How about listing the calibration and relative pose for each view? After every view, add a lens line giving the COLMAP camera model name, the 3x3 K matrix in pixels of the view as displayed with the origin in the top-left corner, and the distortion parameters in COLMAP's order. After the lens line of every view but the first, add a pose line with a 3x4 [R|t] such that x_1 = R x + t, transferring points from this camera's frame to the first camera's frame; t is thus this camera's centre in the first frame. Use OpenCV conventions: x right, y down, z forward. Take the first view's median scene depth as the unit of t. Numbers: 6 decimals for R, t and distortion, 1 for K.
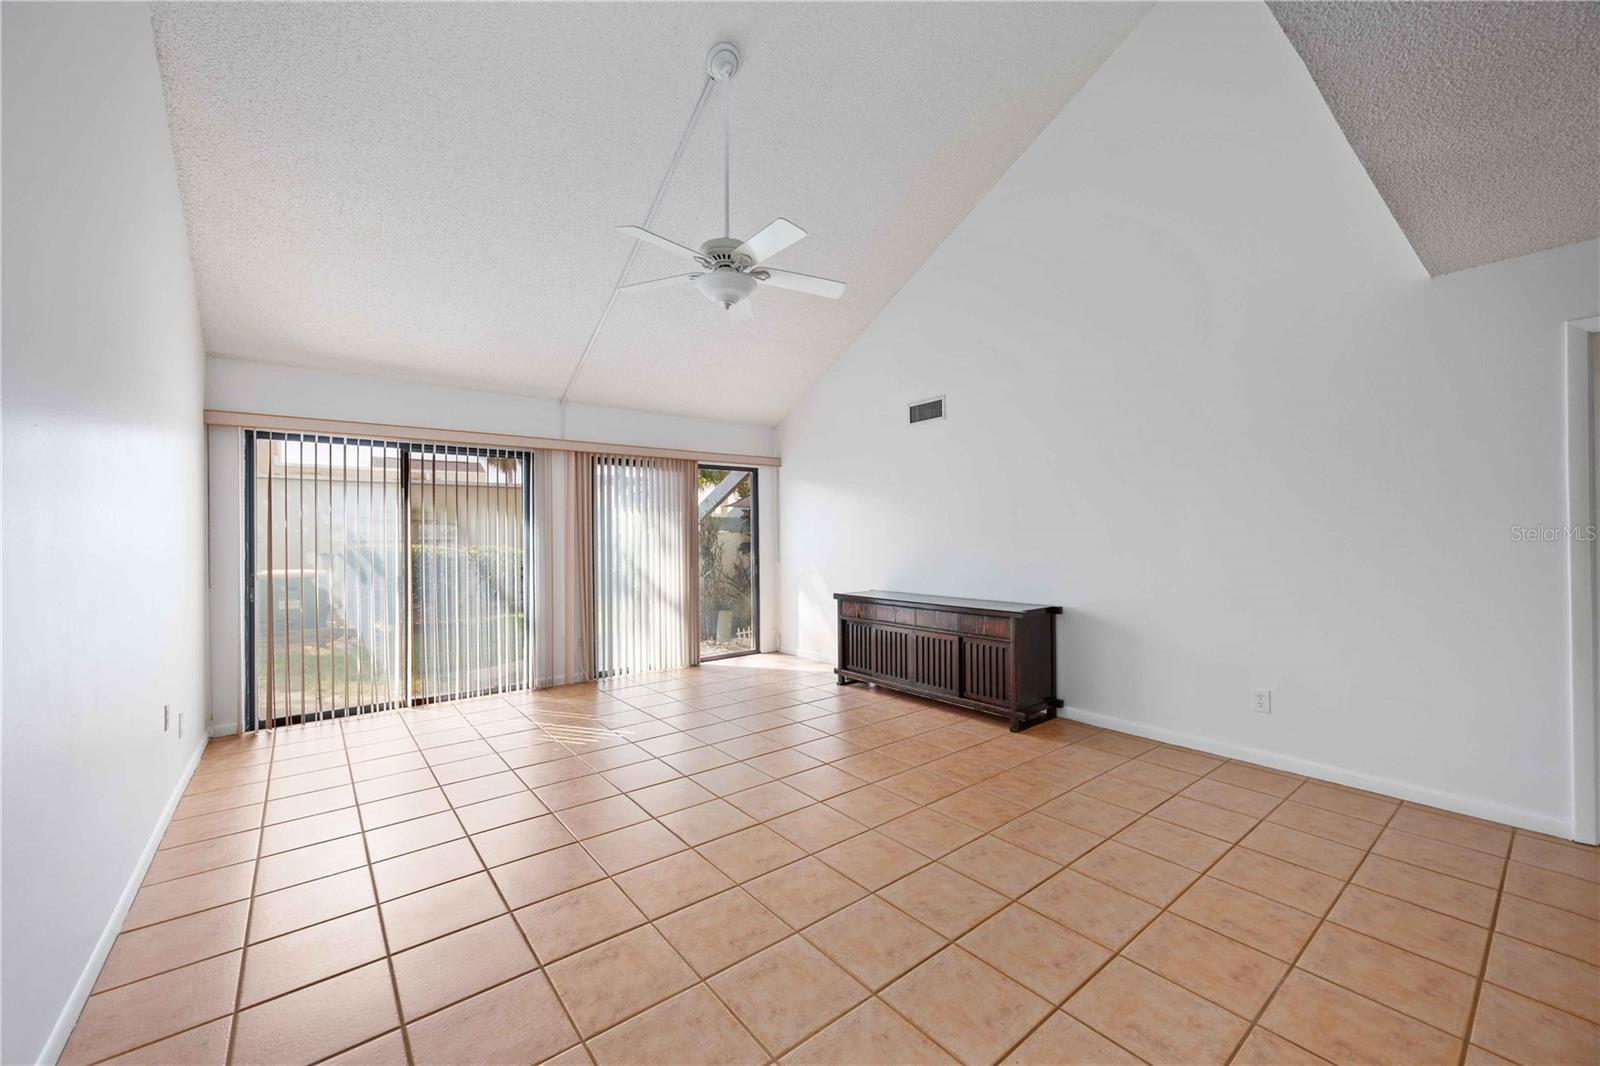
lens RADIAL K [[626.8, 0, 799.8], [0, 626.8, 549.8], [0, 0, 1]] dist [-0.003789, -0.000287]
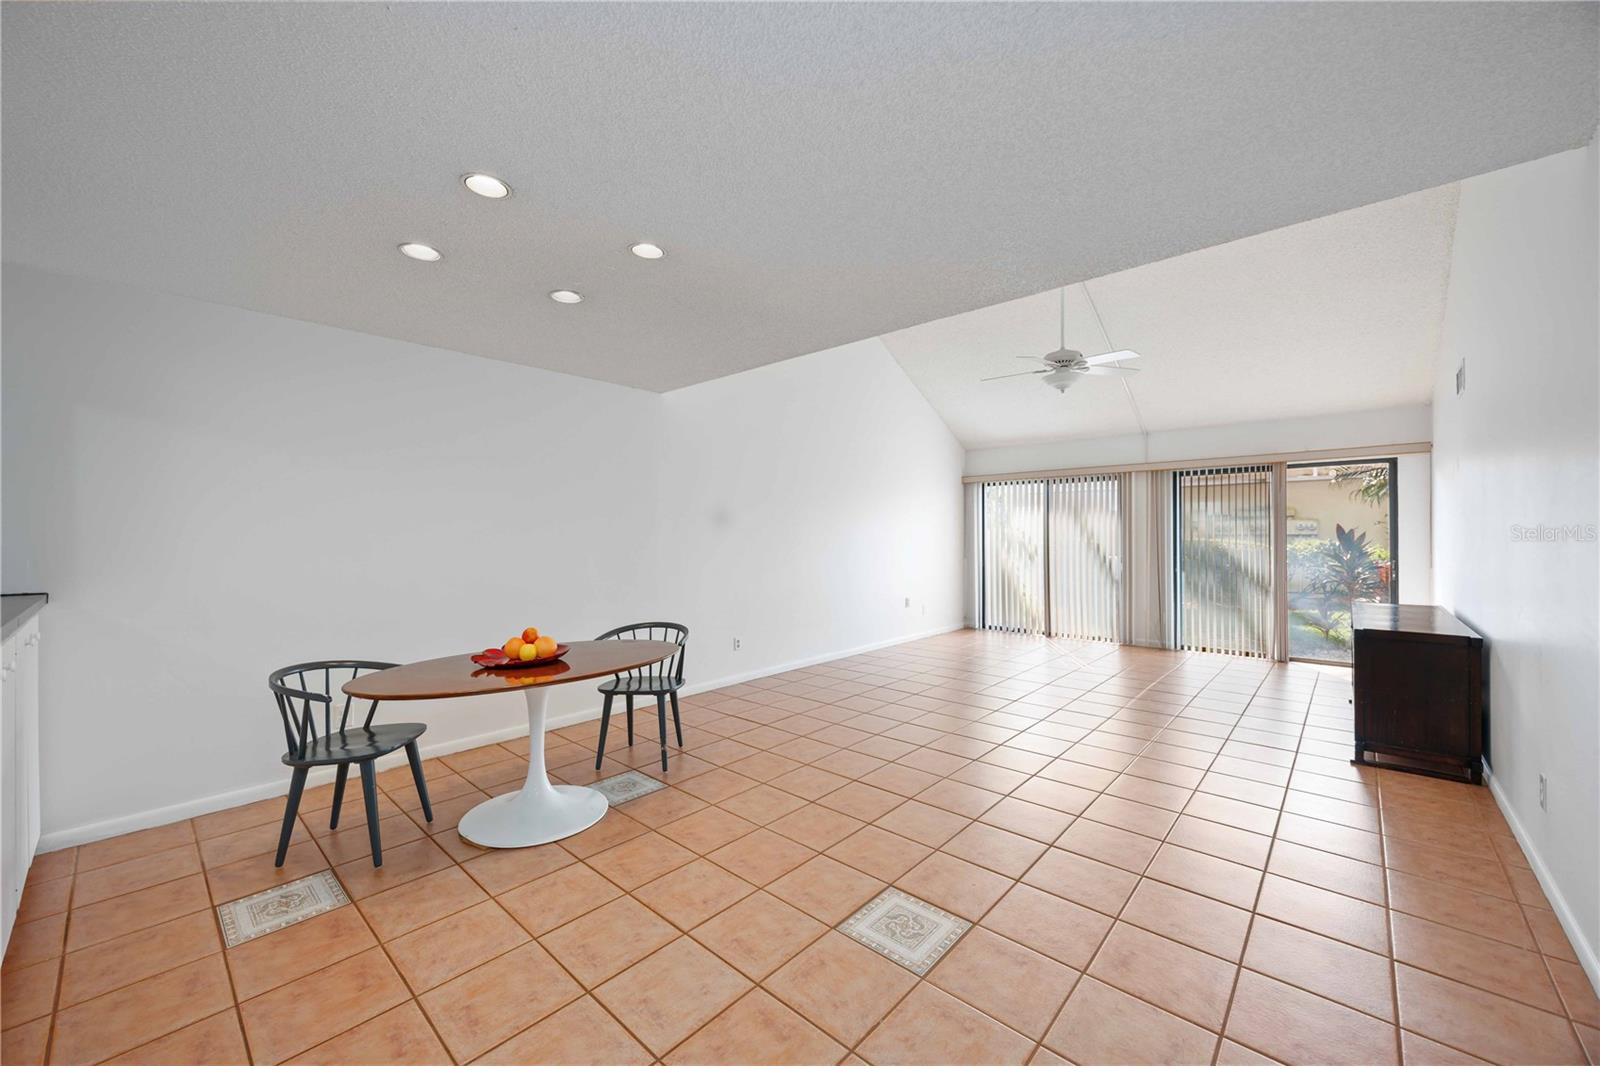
lens RADIAL K [[618.0, 0, 801.8], [0, 618.0, 531.0], [0, 0, 1]] dist [0.002264, -0.000061]
pose [[0.168047, 0.003425, -0.985773, 0.800278], [-0.020150, 0.999797, 0.000039, -0.015339], [0.985573, 0.019857, 0.168082, 0.062403]]
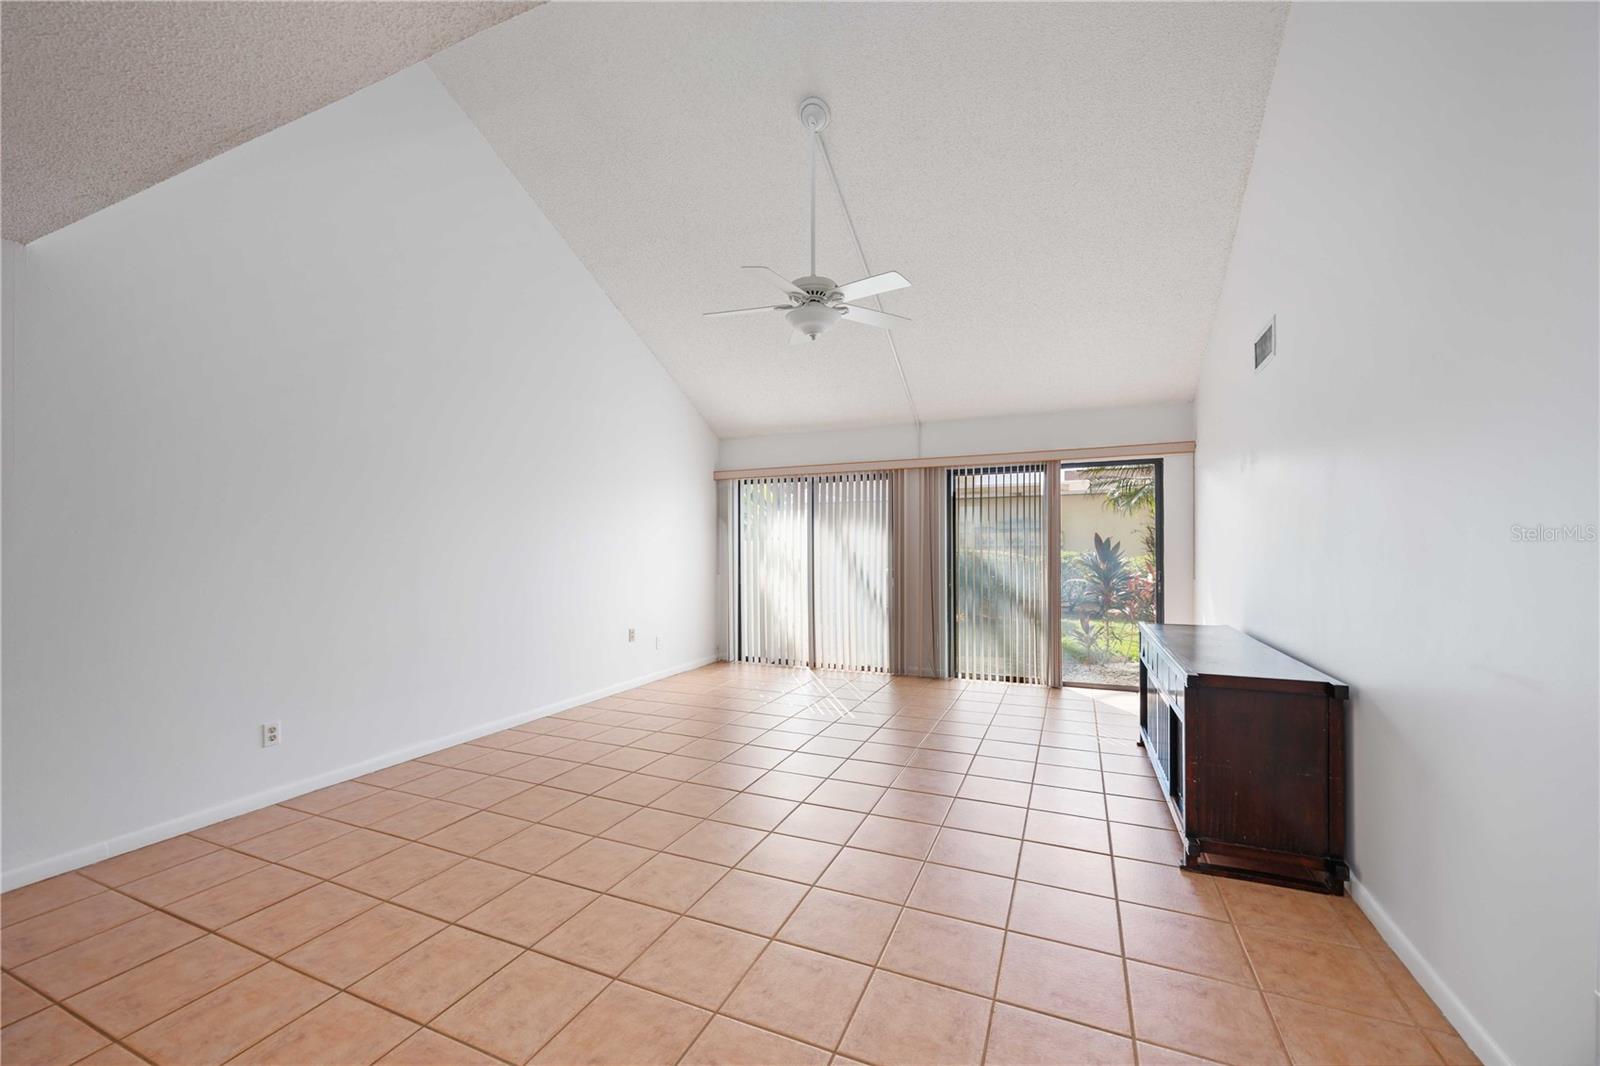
lens RADIAL K [[626.8, 0, 799.8], [0, 626.8, 549.8], [0, 0, 1]] dist [-0.003789, -0.000287]
pose [[0.467220, 0.010548, -0.884078, 0.525683], [-0.019590, 0.999807, 0.001576, -0.008780], [0.883924, 0.016583, 0.467337, 0.287507]]
